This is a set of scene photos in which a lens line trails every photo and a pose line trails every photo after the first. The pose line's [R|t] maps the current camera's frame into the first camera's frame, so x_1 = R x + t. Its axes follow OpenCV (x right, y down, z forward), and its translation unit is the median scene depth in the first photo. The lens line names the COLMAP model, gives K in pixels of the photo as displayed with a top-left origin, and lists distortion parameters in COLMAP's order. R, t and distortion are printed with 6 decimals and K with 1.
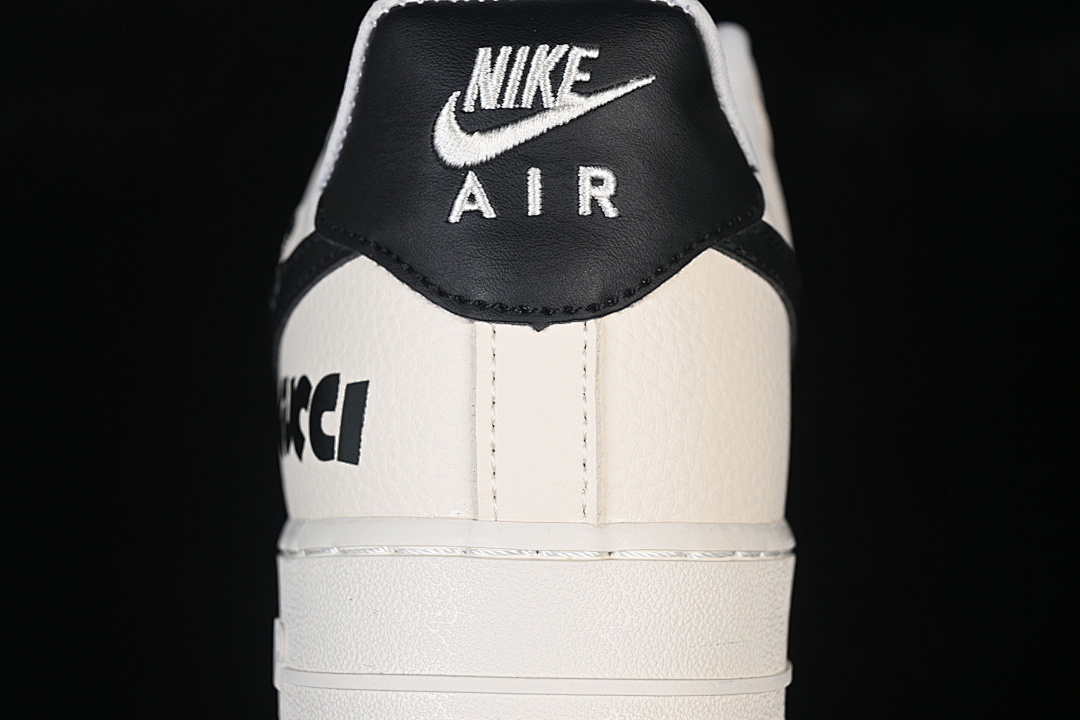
lens RADIAL K [[2428.6, 0, 540.0], [0, 2428.6, 360.0], [0, 0, 1]] dist [0.116719, -0.508369]
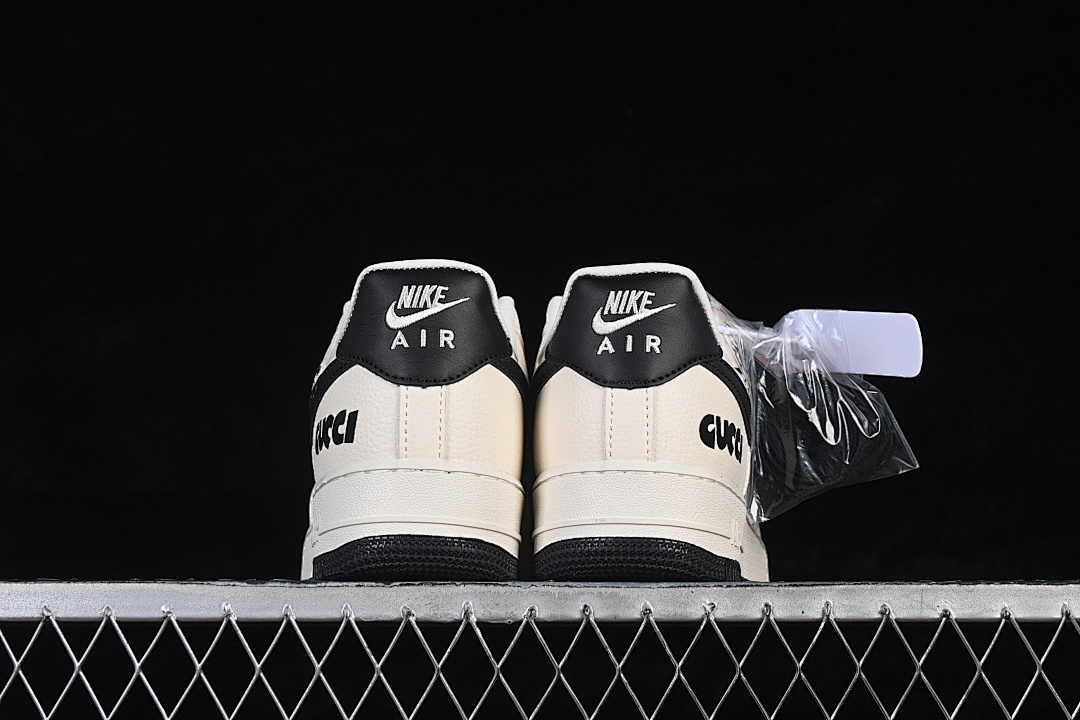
lens RADIAL K [[2428.6, 0, 540.0], [0, 2428.6, 360.0], [0, 0, 1]] dist [0.116719, -0.508369]
pose [[0.998458, 0.021355, 0.051233, -0.010491], [-0.012713, 0.986473, -0.163431, 0.386698], [-0.054030, 0.162528, 0.985223, -1.623034]]
